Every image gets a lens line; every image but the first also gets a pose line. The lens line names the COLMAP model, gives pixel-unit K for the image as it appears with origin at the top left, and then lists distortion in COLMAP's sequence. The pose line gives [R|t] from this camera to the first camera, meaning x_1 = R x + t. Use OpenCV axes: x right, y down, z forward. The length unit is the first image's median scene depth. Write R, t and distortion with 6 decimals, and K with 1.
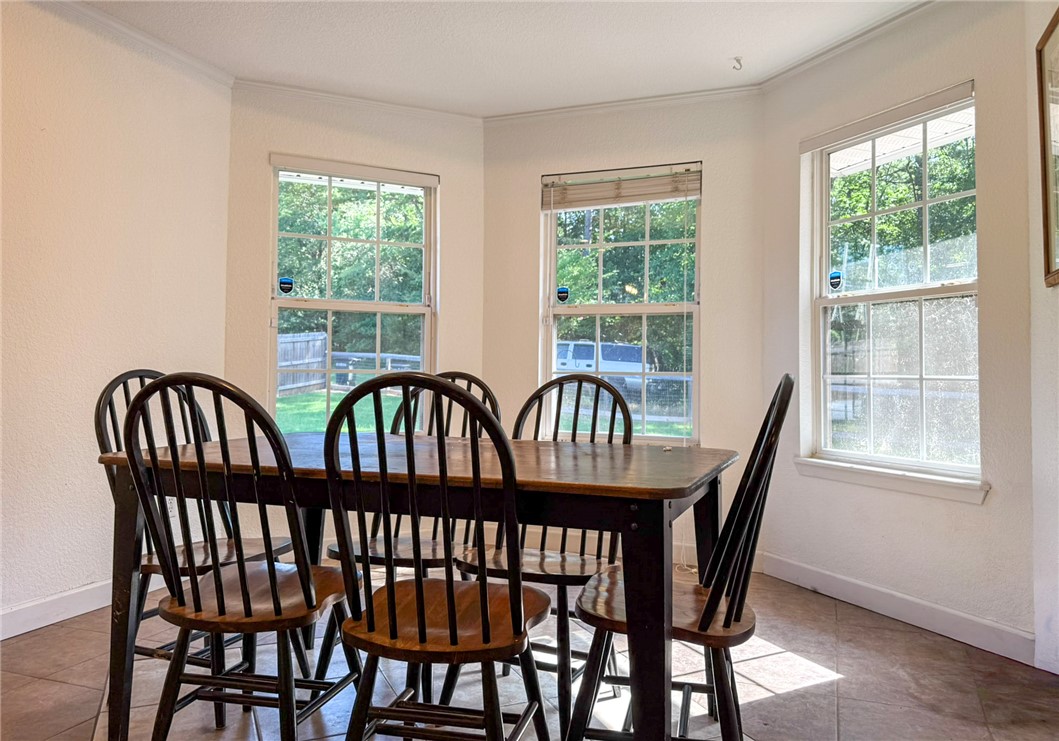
lens RADIAL K [[759.1, 0, 529.5], [0, 759.1, 370.5], [0, 0, 1]] dist [0.048466, -0.001967]
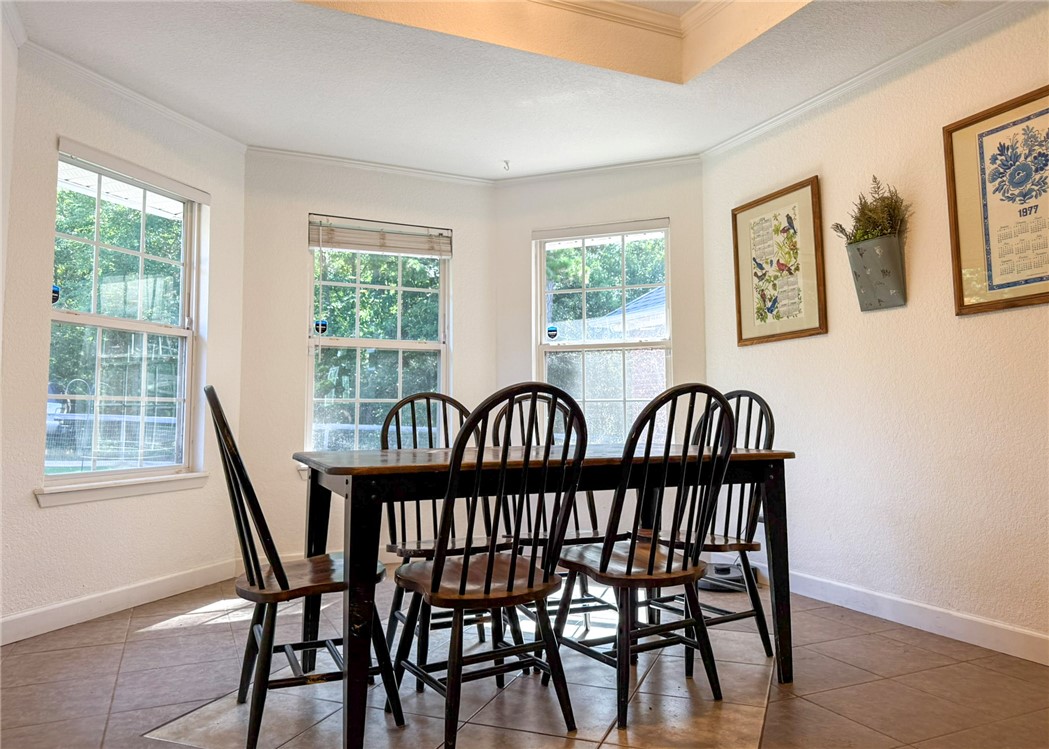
lens RADIAL K [[742.0, 0, 524.5], [0, 742.0, 374.5], [0, 0, 1]] dist [0.075727, -0.072145]
pose [[0.701846, 0.021660, 0.711999, -0.551058], [0.008844, 0.999196, -0.039114, 0.011542], [-0.712274, 0.033748, 0.701090, 0.070007]]
